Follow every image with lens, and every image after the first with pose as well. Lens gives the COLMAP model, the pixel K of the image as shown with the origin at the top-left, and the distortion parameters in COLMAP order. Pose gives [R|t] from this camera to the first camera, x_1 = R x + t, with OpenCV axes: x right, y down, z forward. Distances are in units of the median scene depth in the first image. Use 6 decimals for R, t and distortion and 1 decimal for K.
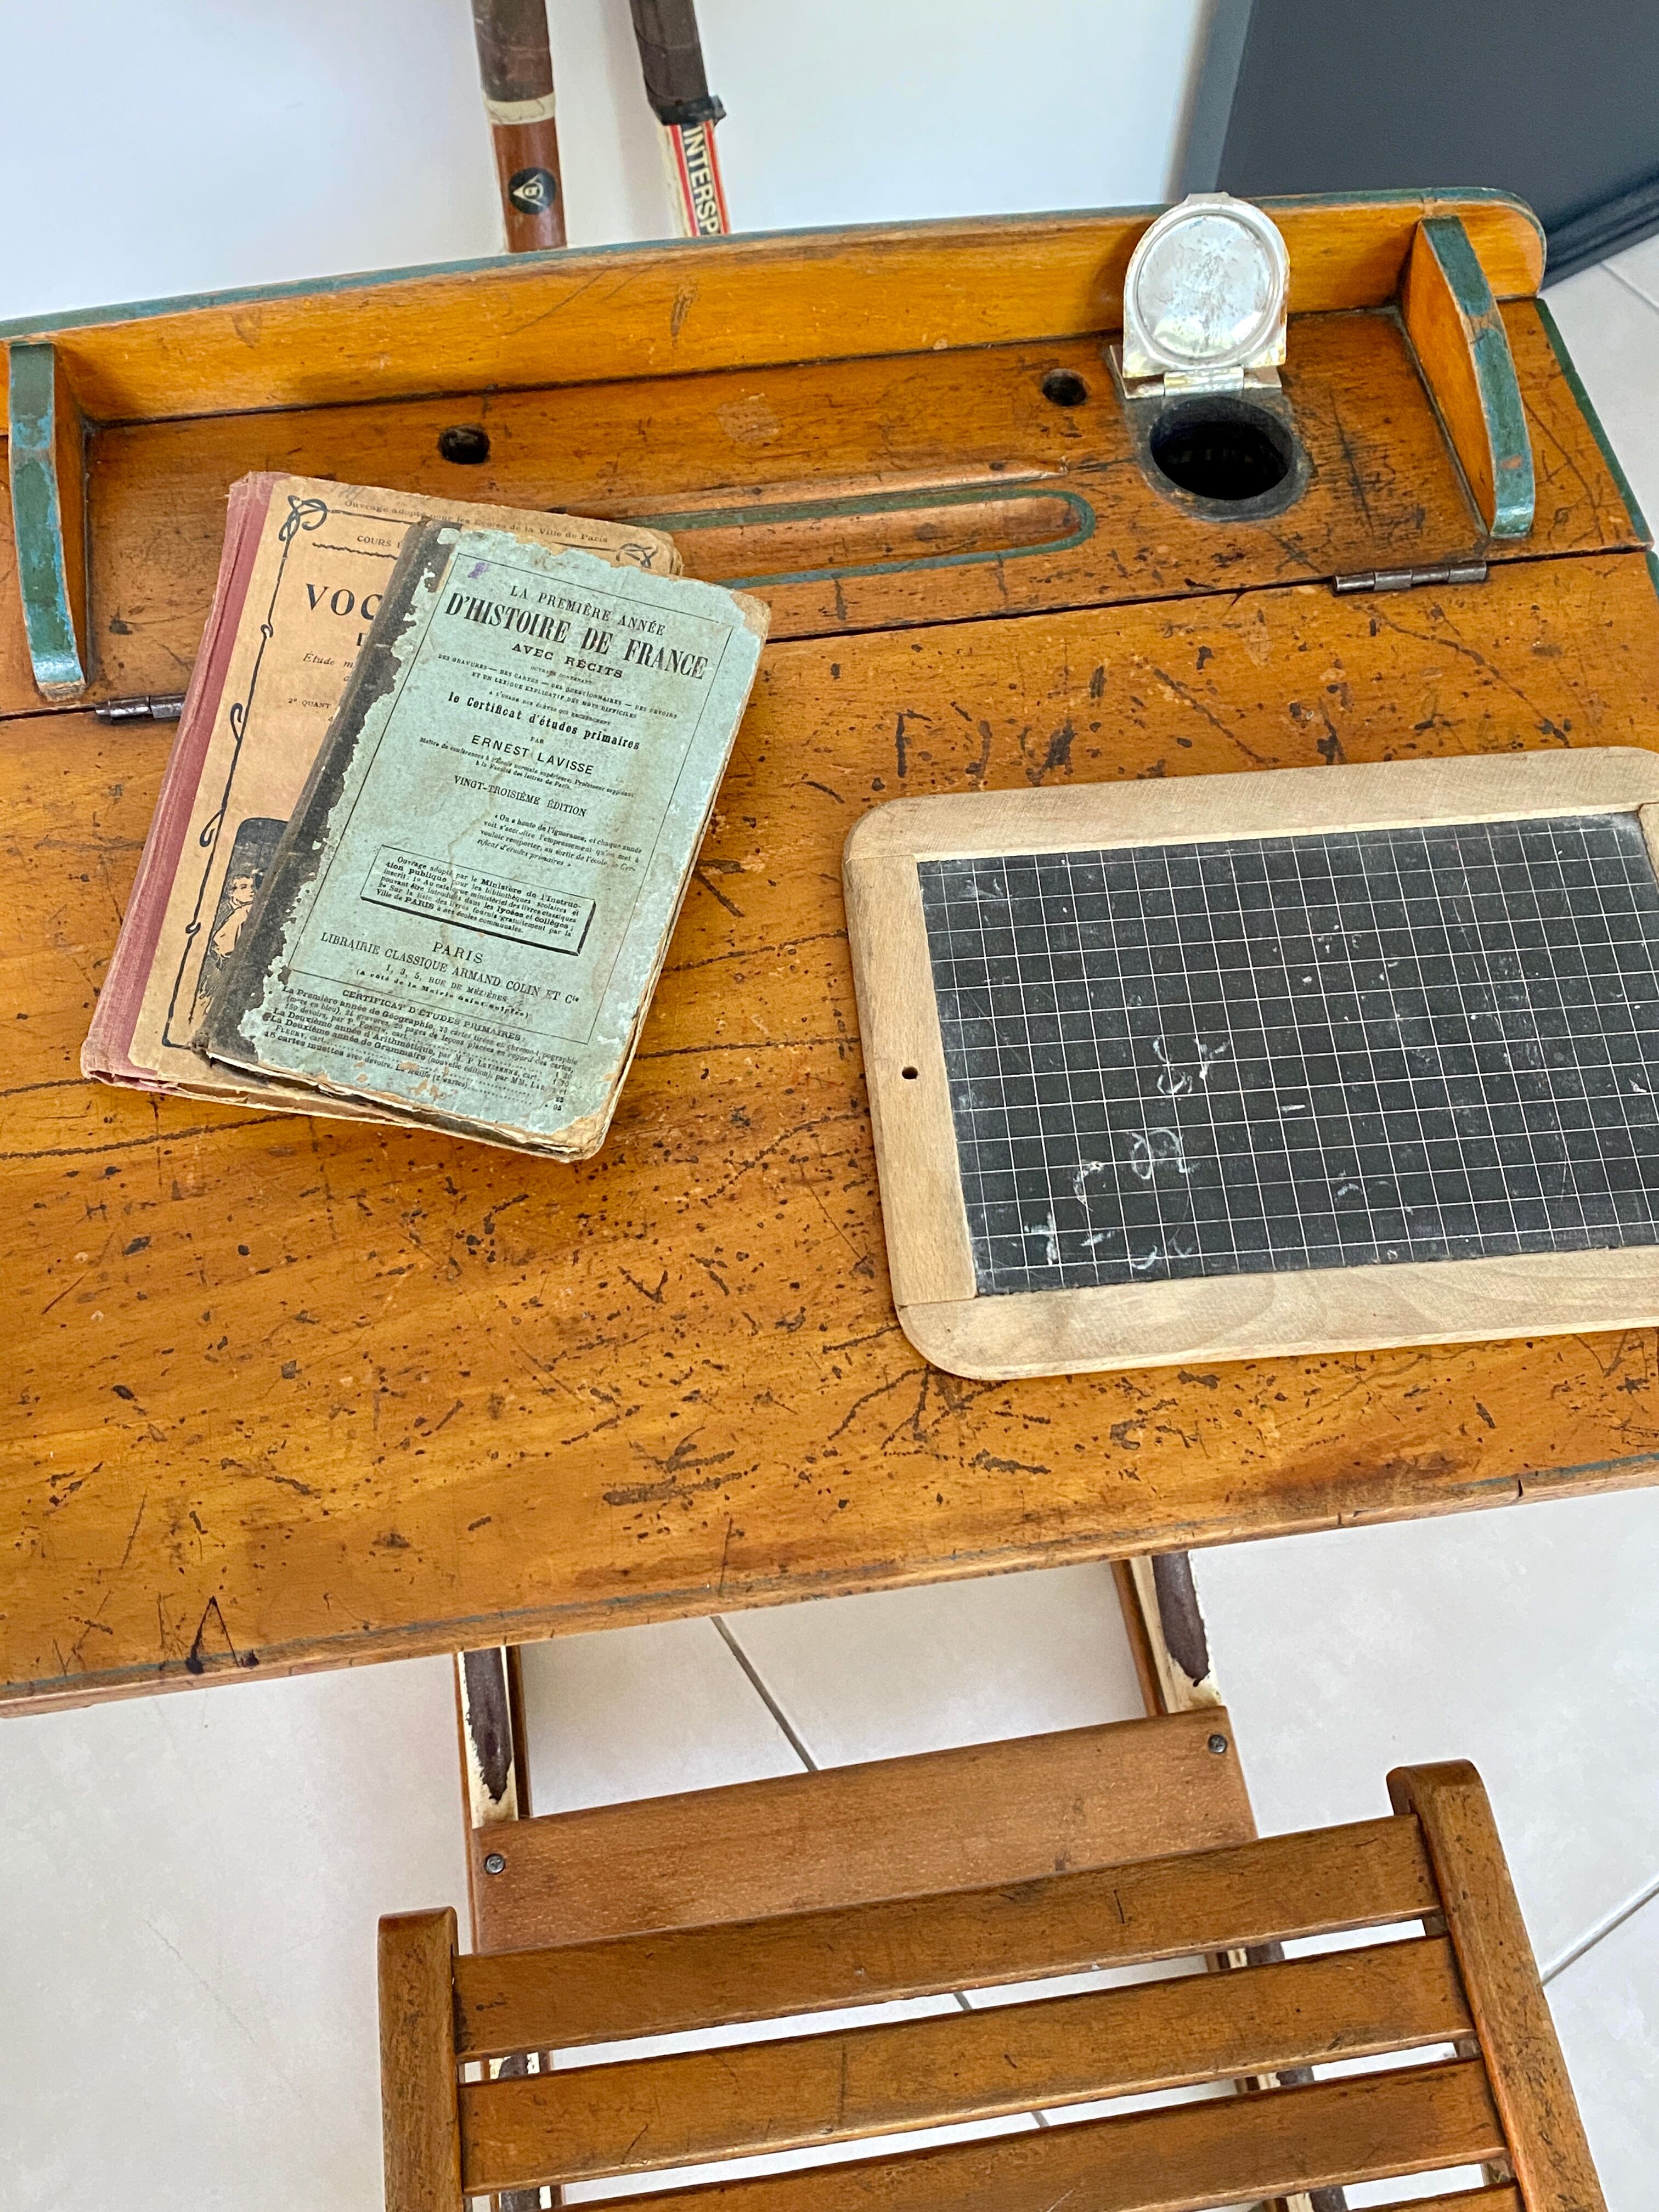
lens RADIAL K [[2161.6, 0, 828.7], [0, 2161.6, 1109.7], [0, 0, 1]] dist [0.122985, -0.342344]
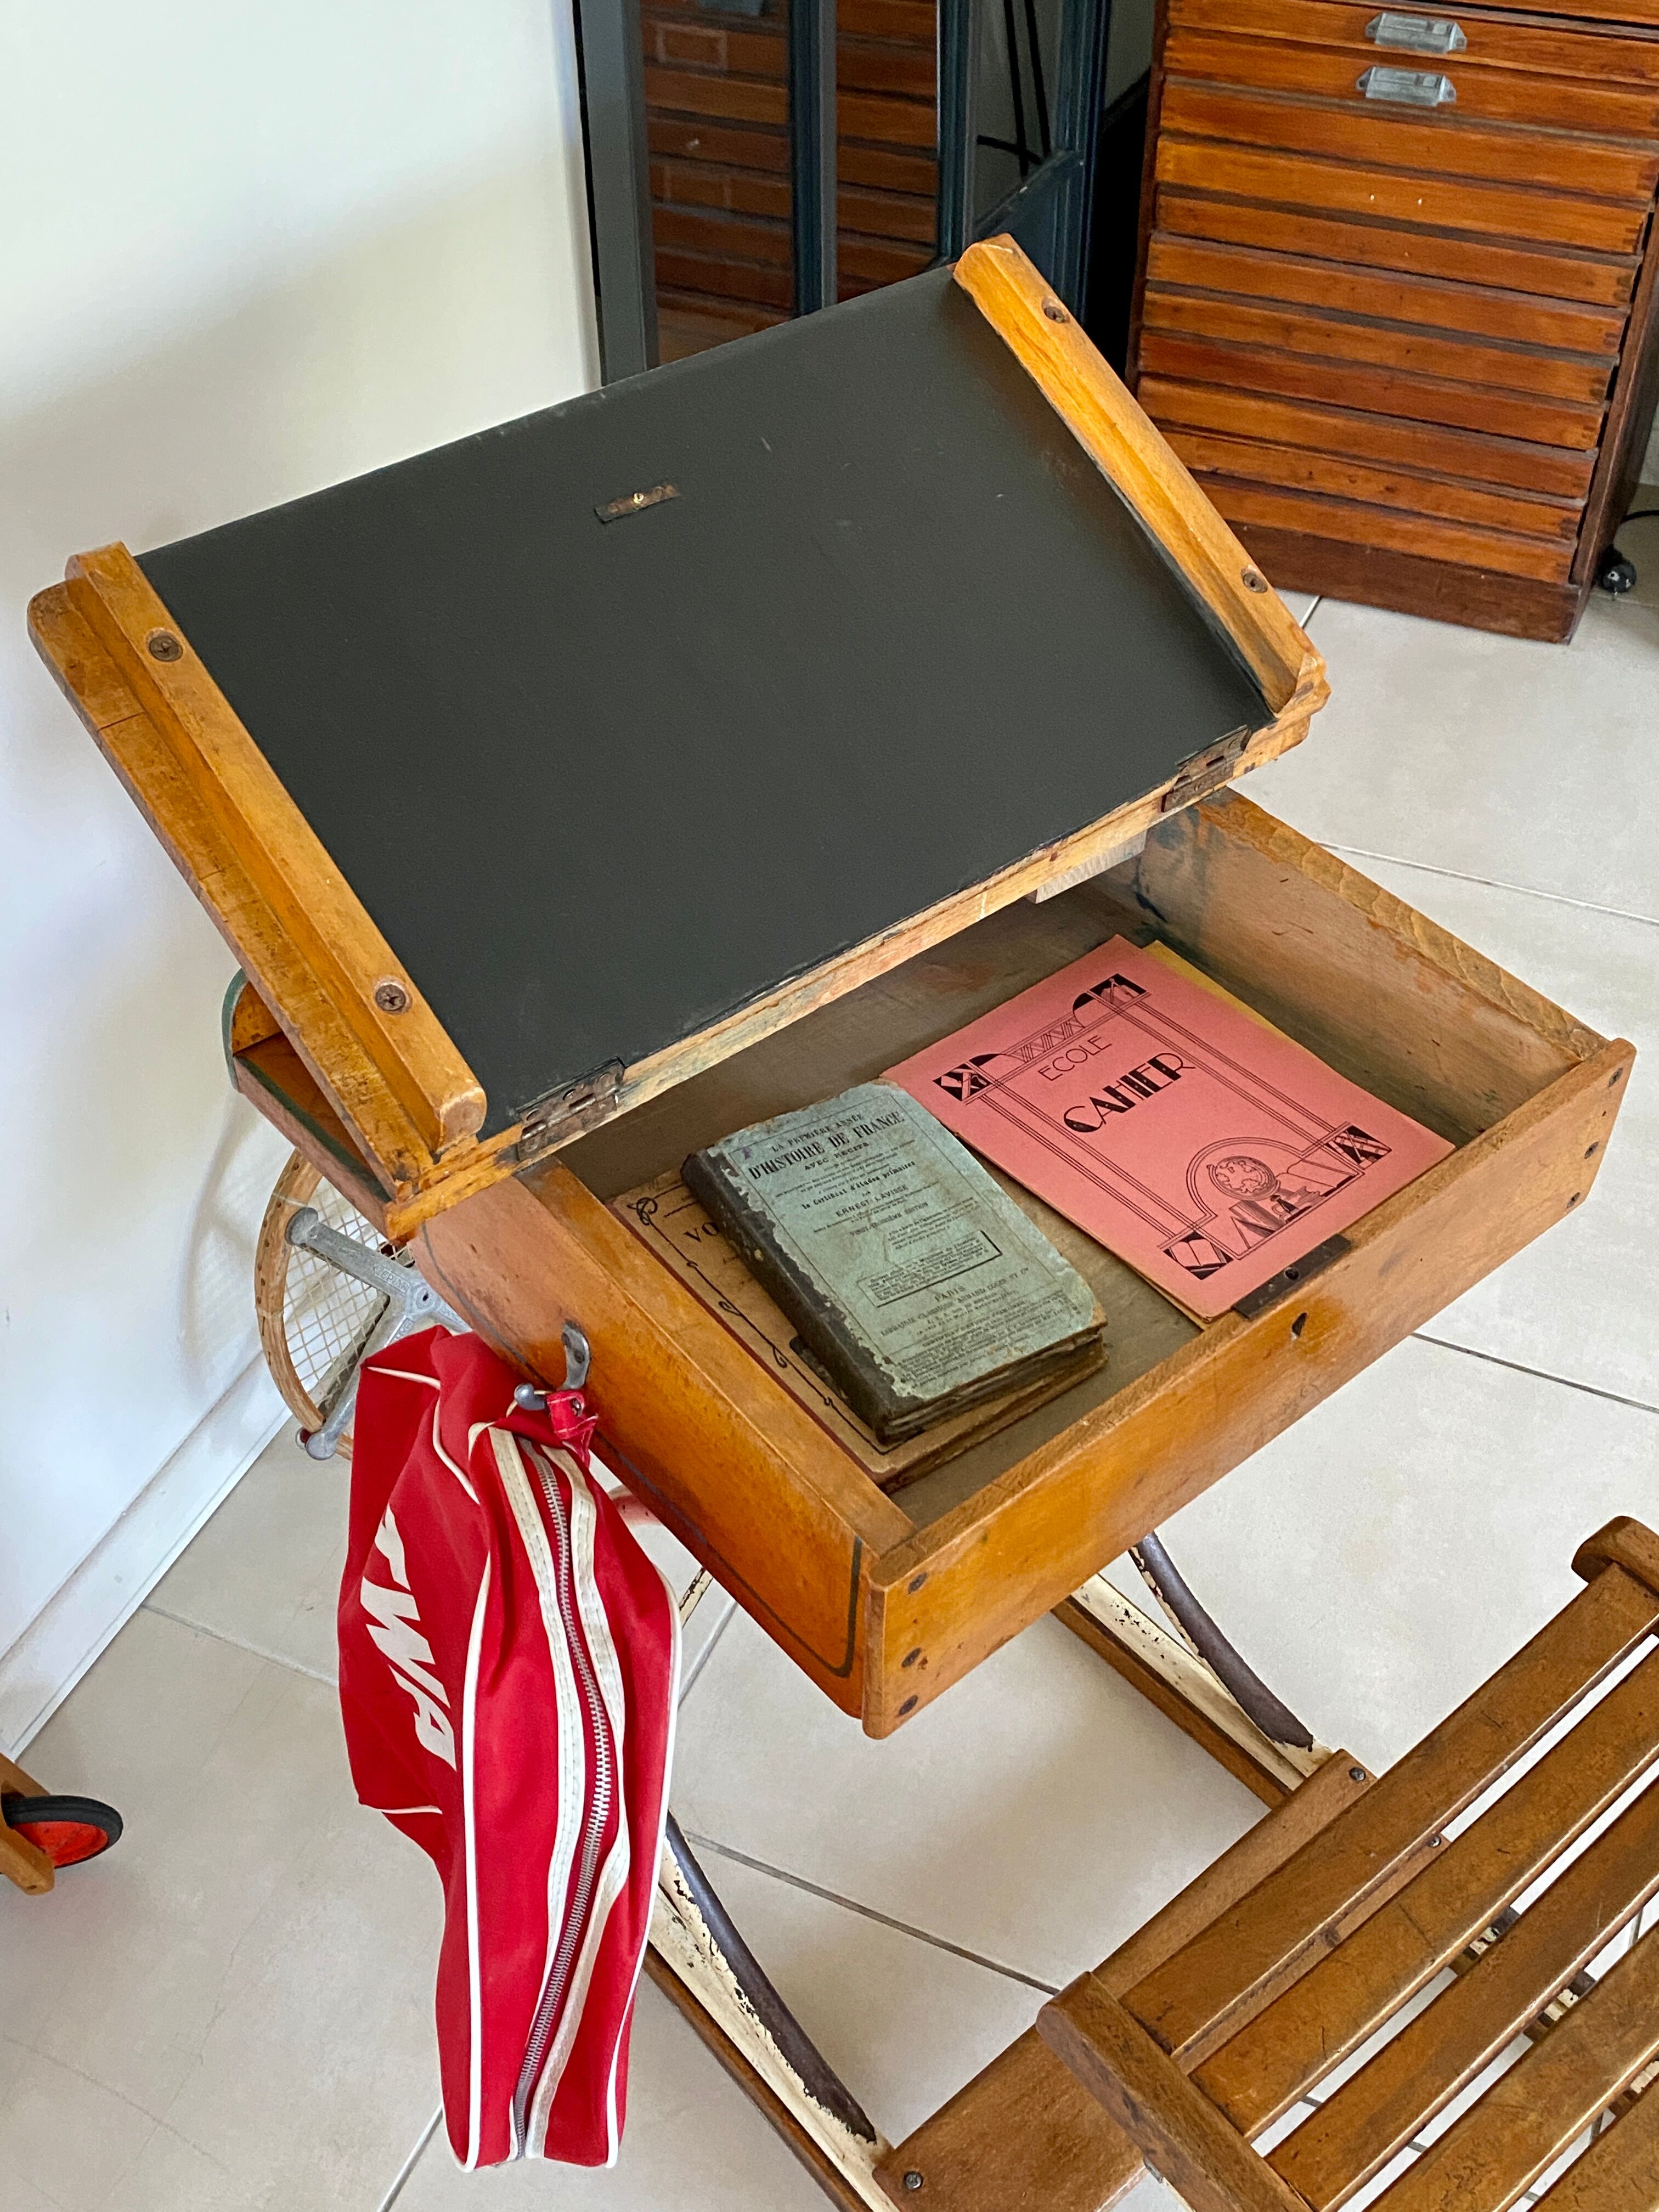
lens RADIAL K [[2235.4, 0, 829.5], [0, 2235.4, 1106.0], [0, 0, 1]] dist [0.007461, -0.017489]
pose [[0.852235, -0.368118, 0.371732, -0.652378], [0.464260, 0.859700, -0.213024, 0.174573], [-0.241160, 0.354127, 0.903568, -0.277529]]
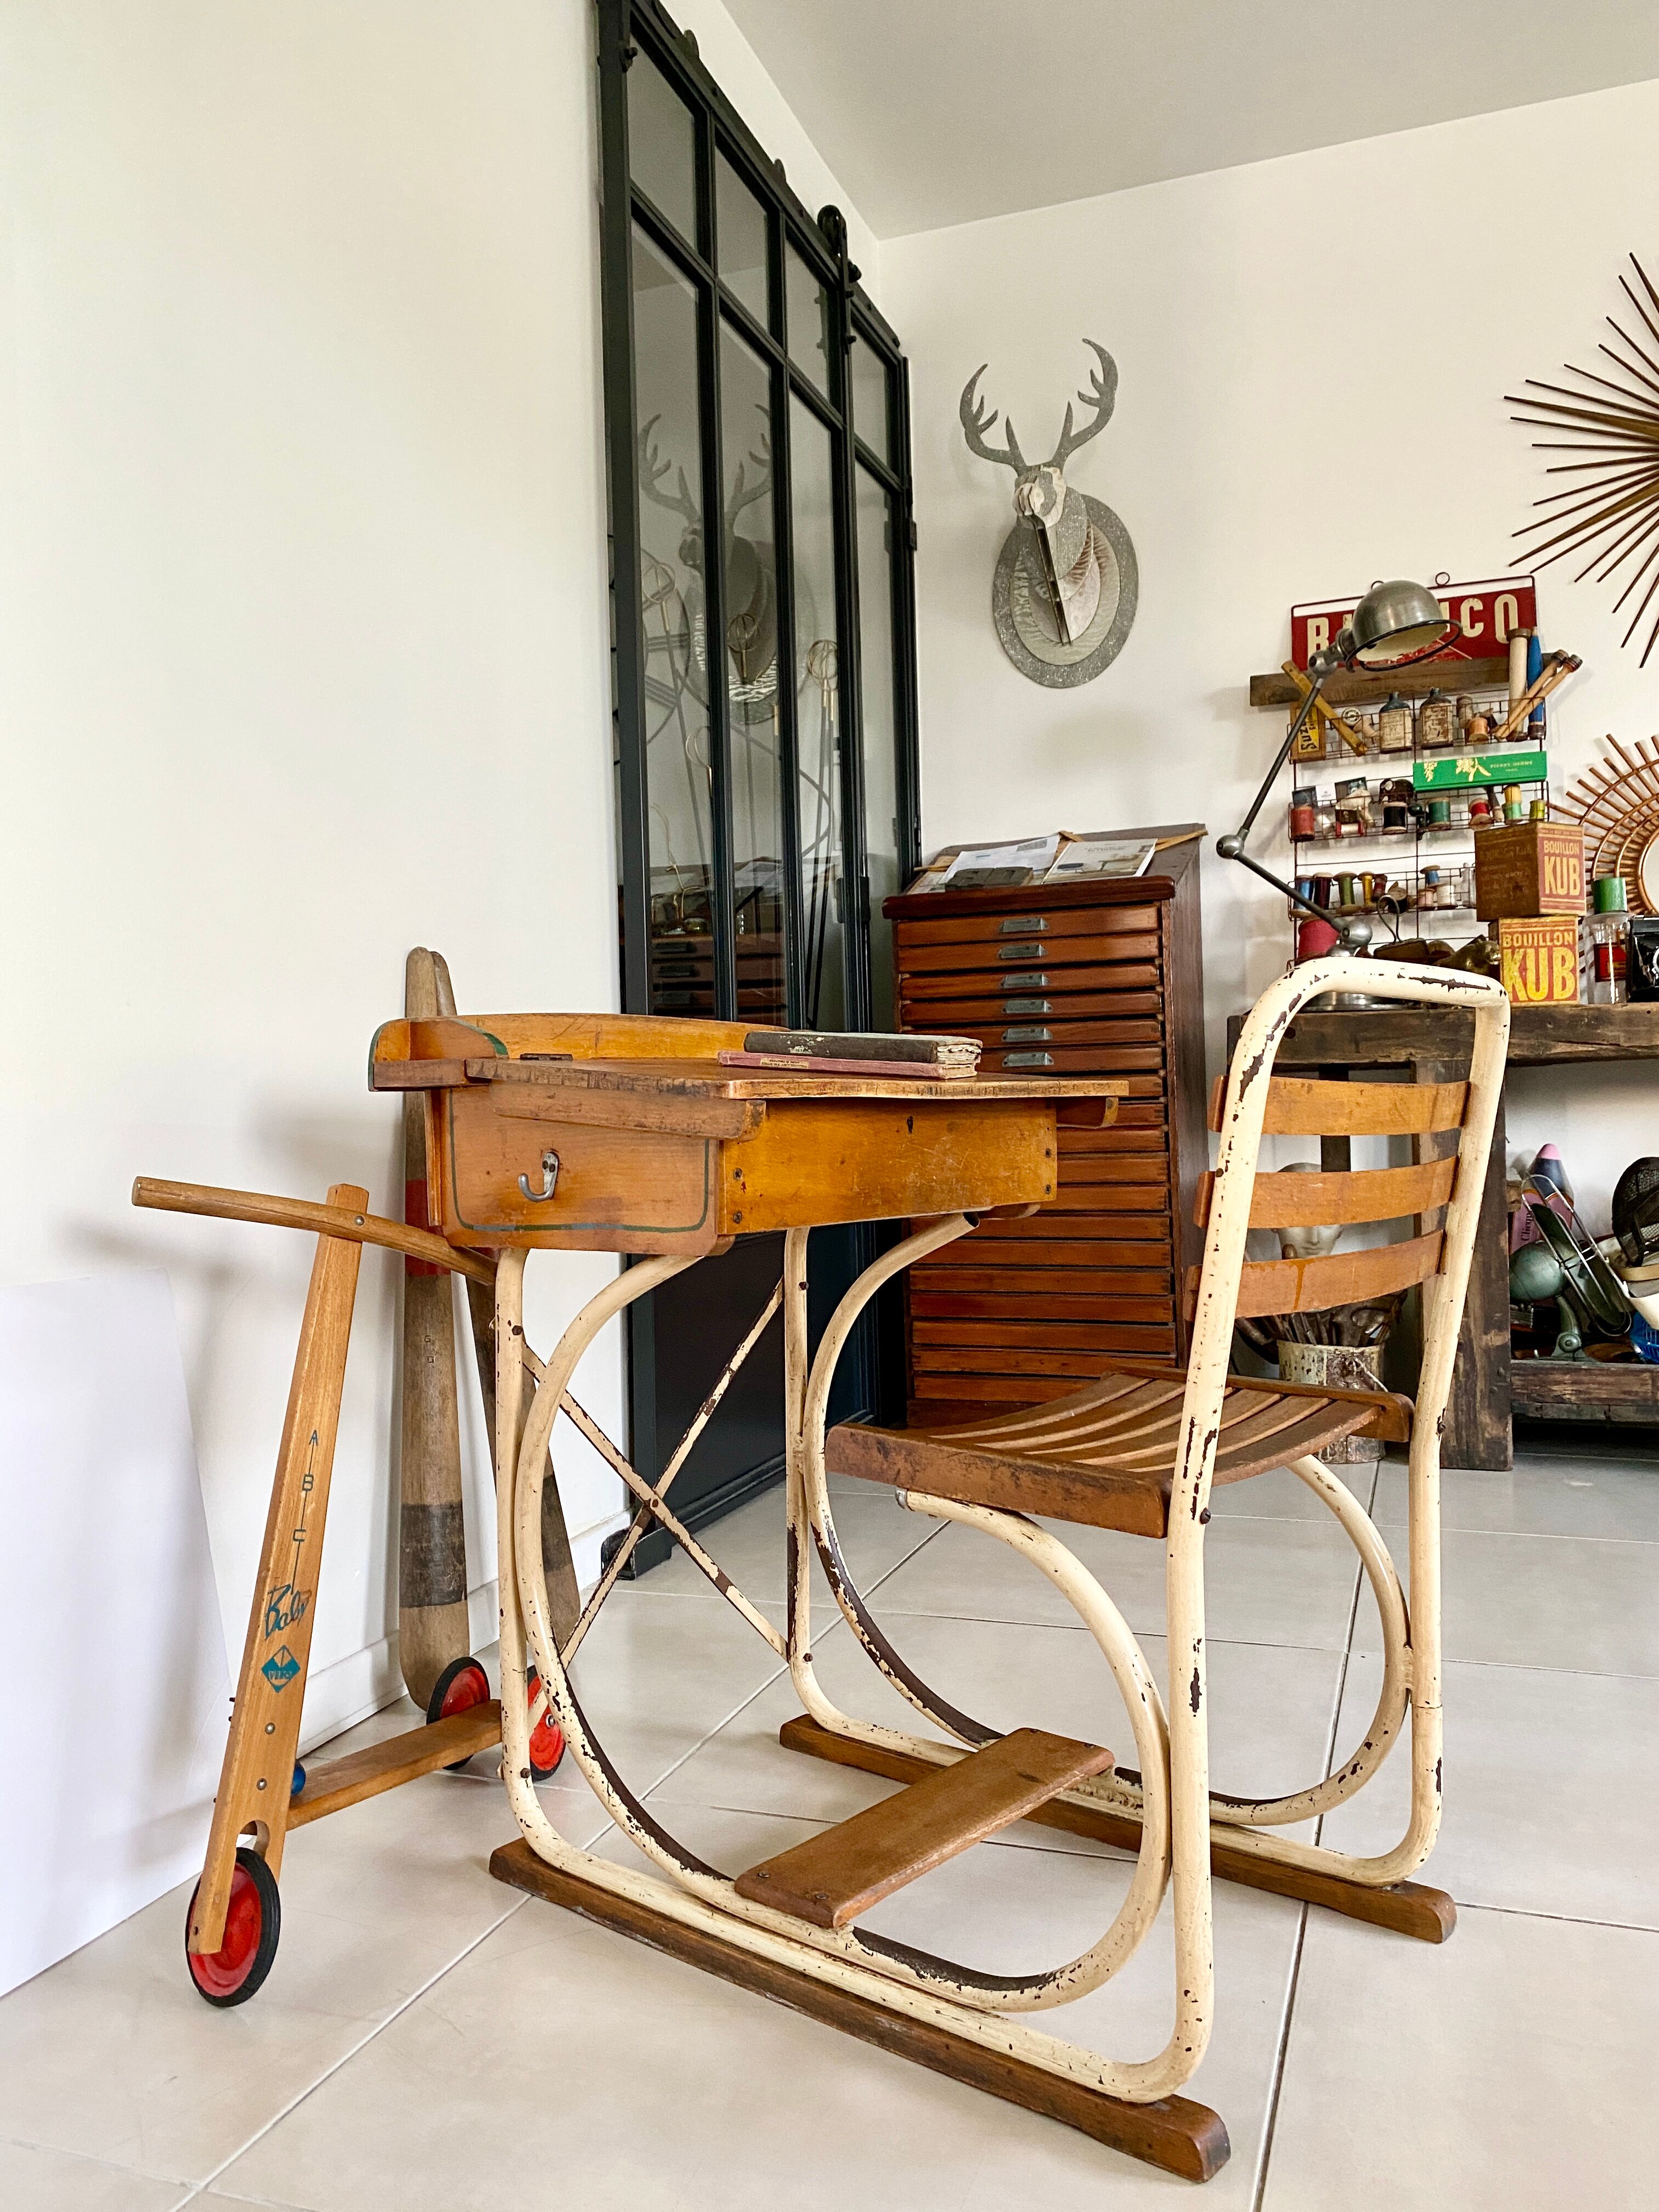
lens RADIAL K [[1684.3, 0, 831.2], [0, 1684.3, 1107.4], [0, 0, 1]] dist [0.092384, -0.169727]
pose [[0.756782, -0.037074, 0.652615, -1.394549], [0.585116, 0.483512, -0.651042, 1.424012], [-0.291410, 0.874552, 0.387606, 0.118357]]
